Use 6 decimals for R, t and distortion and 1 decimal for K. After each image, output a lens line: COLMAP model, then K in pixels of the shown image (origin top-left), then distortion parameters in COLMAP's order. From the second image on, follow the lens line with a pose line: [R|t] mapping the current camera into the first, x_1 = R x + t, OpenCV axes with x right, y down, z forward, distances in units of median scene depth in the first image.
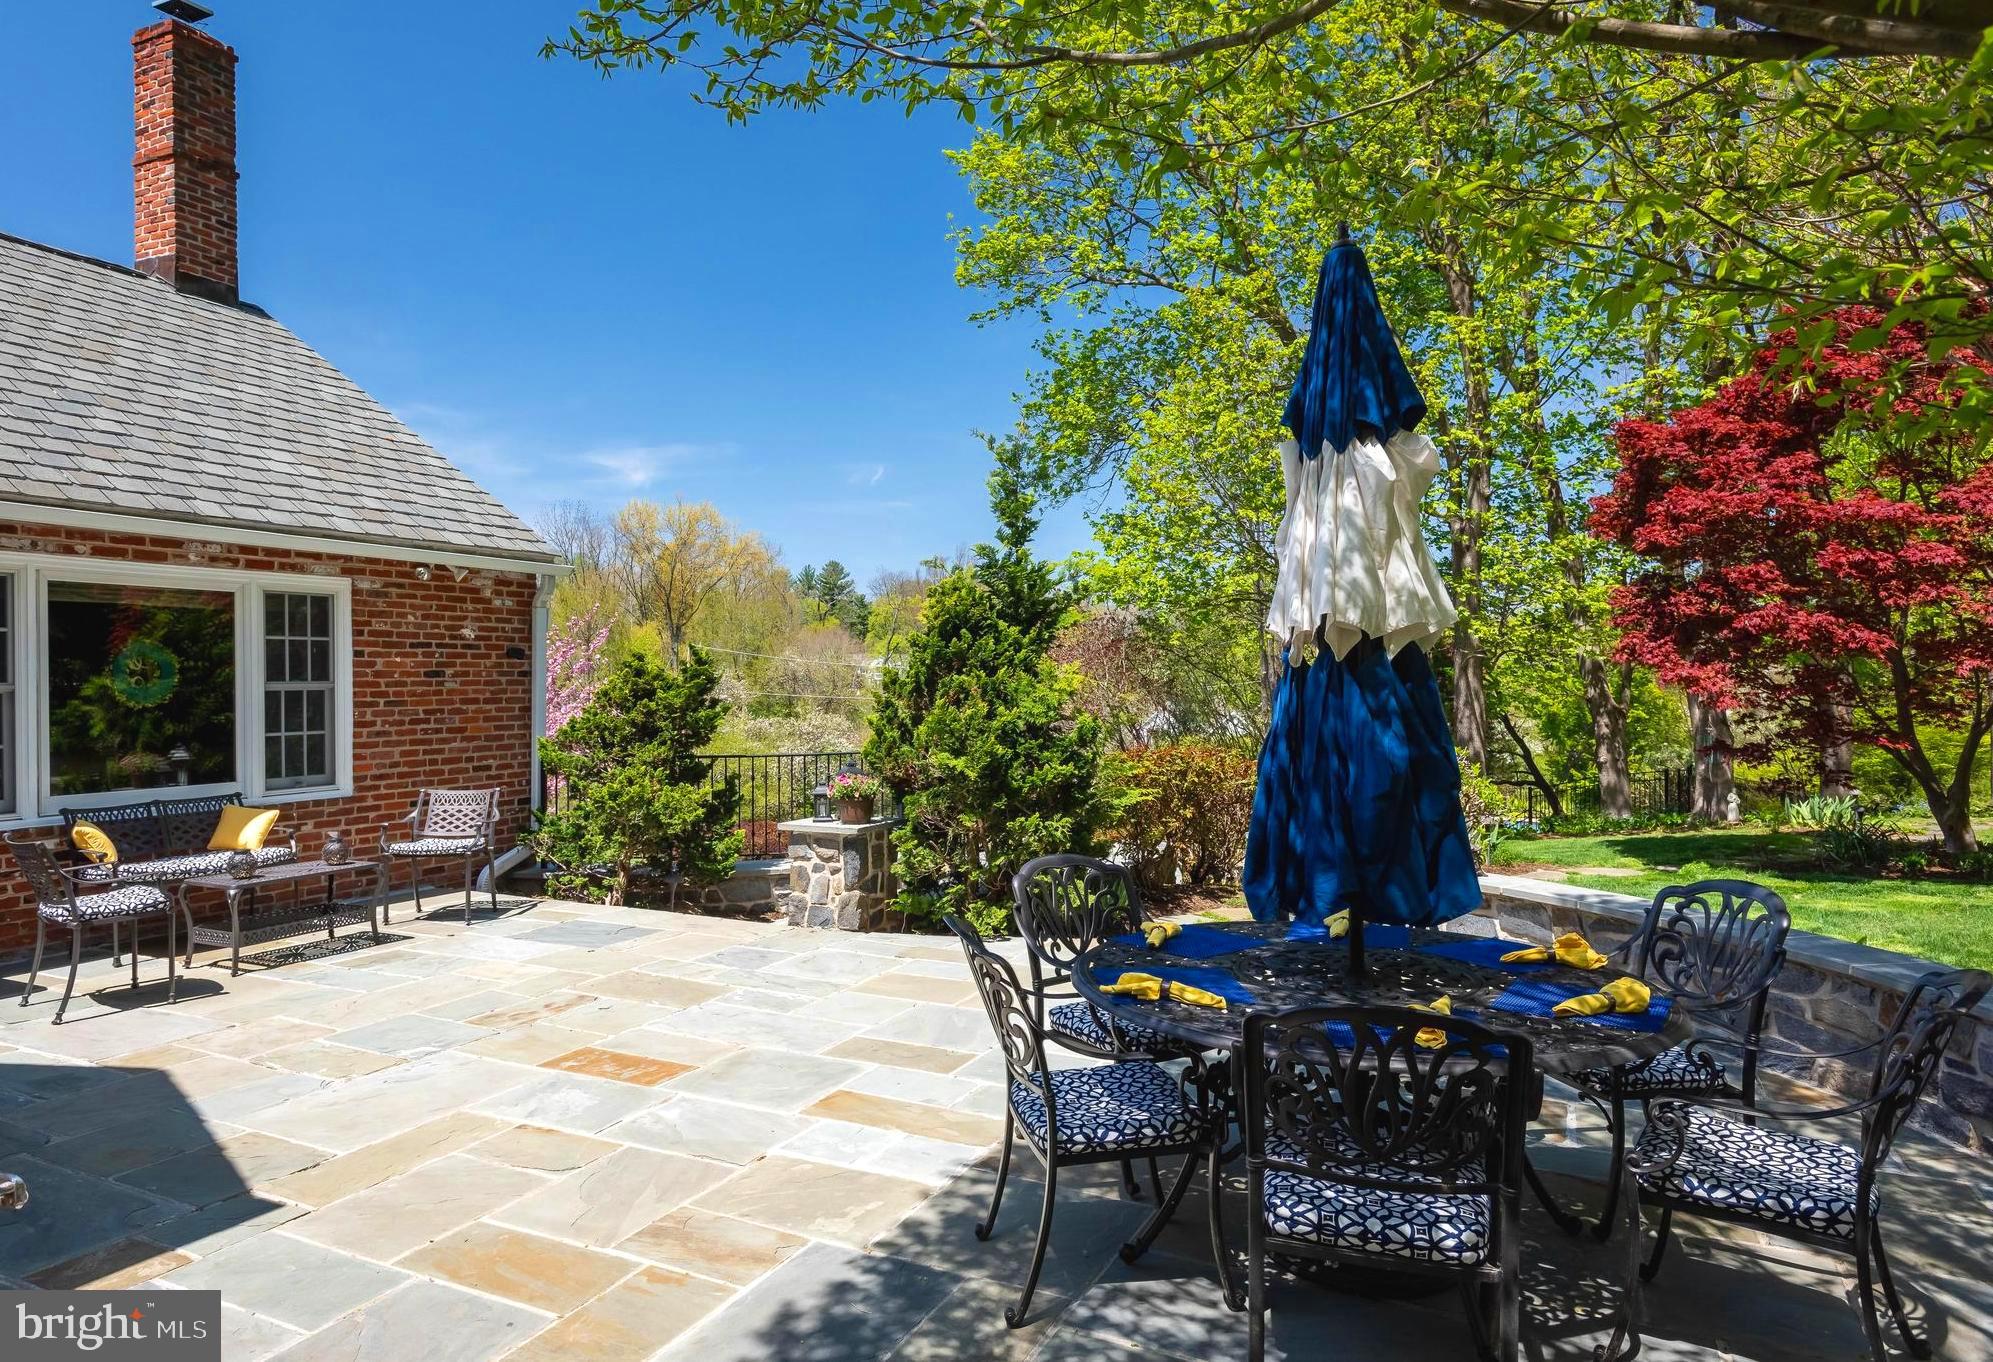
lens RADIAL K [[1227.4, 0, 990.2], [0, 1227.4, 678.4], [0, 0, 1]] dist [-0.002703, -0.002992]
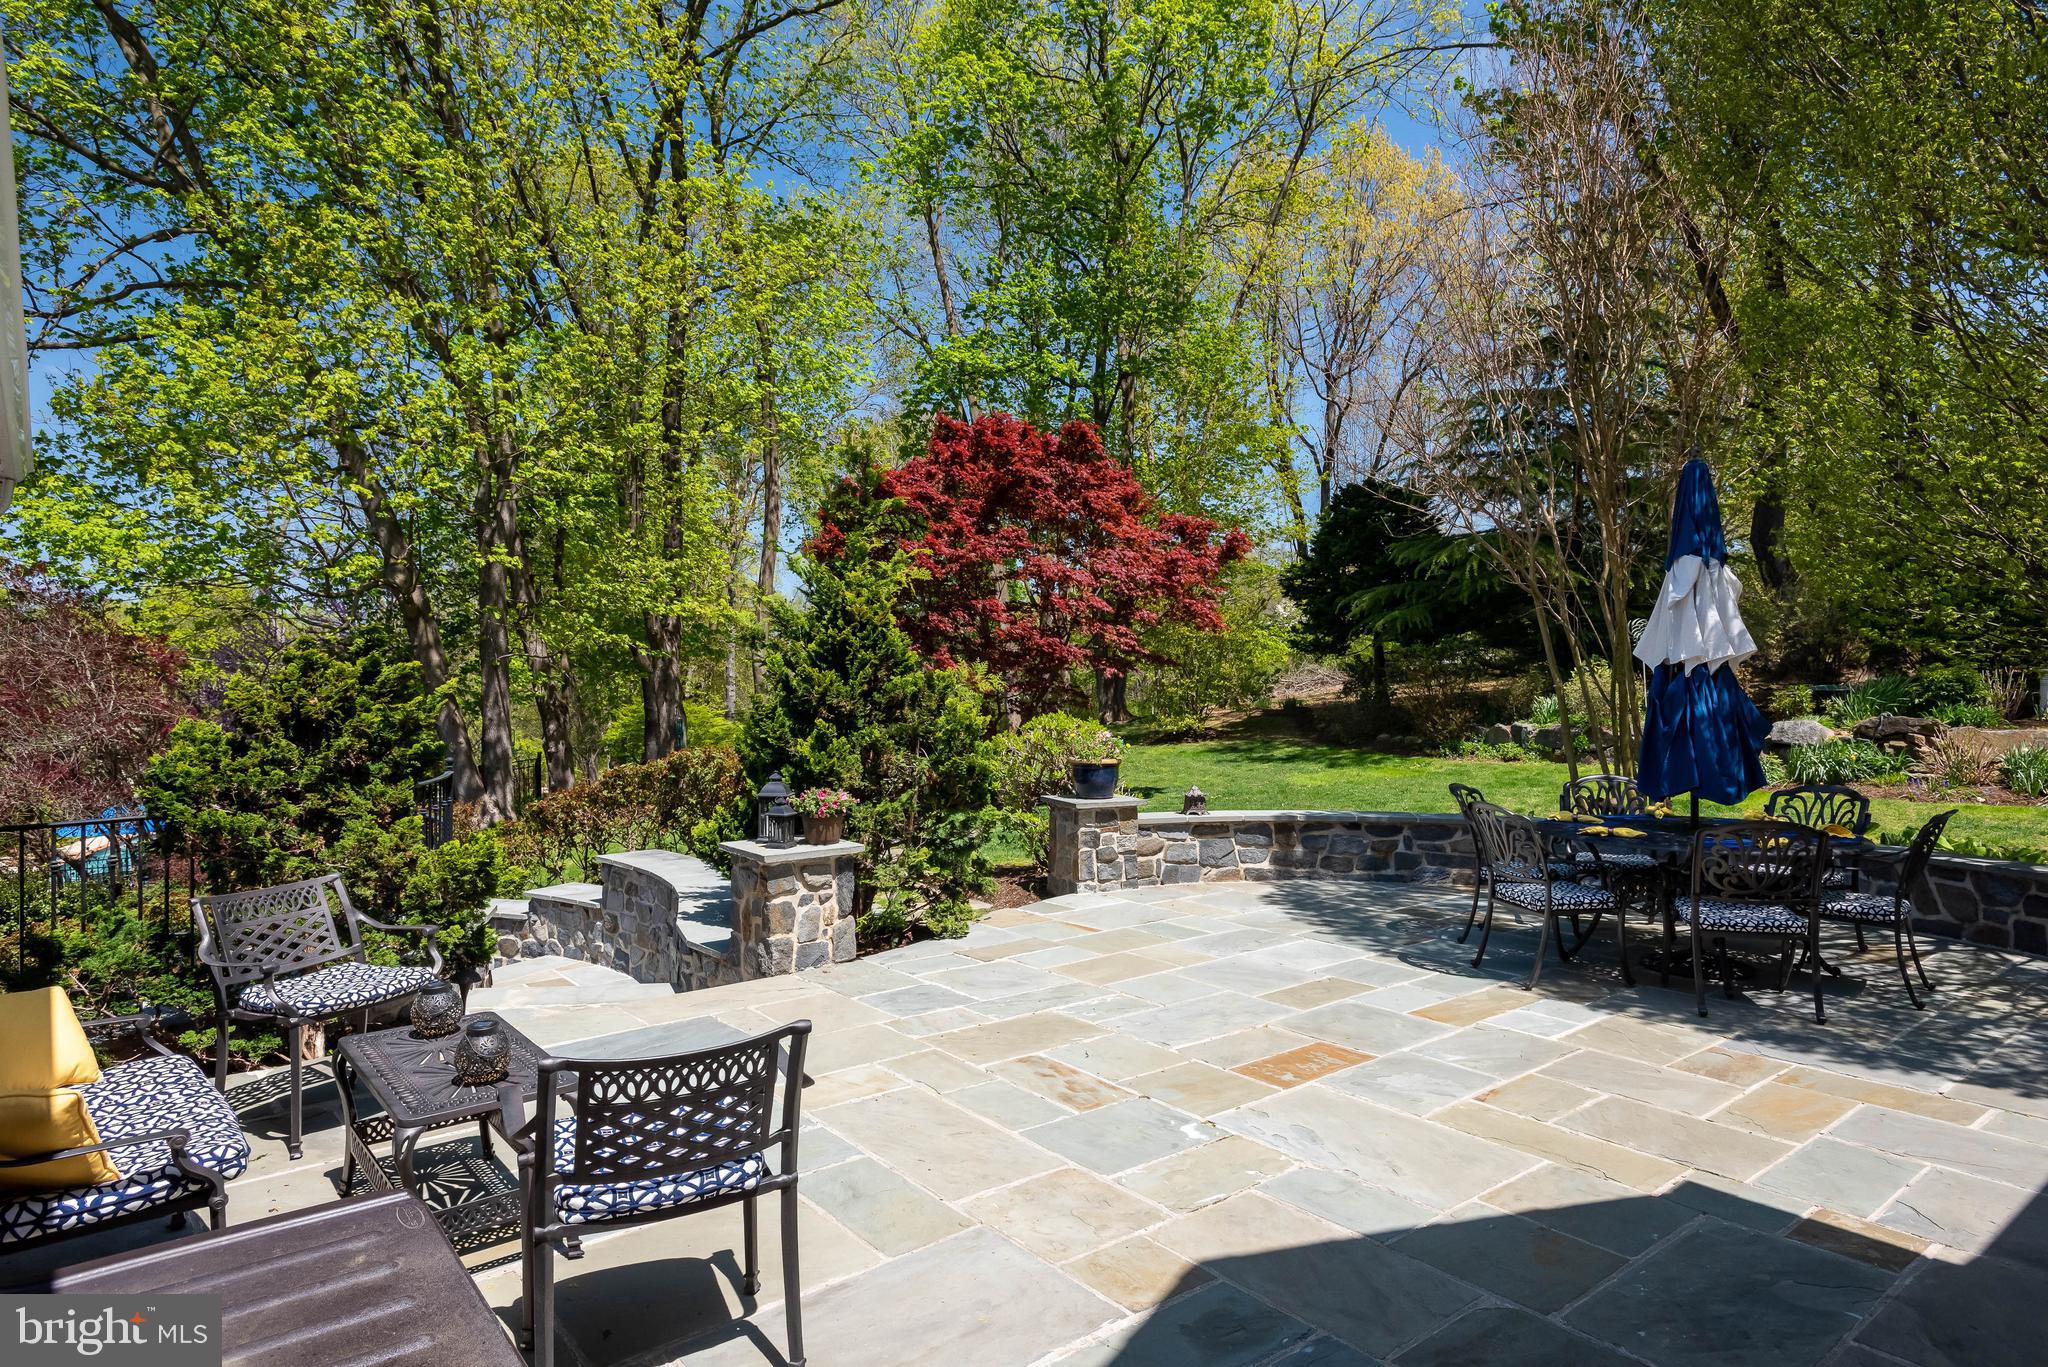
lens RADIAL K [[1144.0, 0, 1020.9], [0, 1144.0, 685.8], [0, 0, 1]] dist [0.005694, 0.000806]
pose [[0.445745, -0.010557, 0.895098, -1.069563], [0.000423, 0.999933, 0.011583, -0.011179], [-0.895160, -0.004784, 0.445720, 0.661717]]
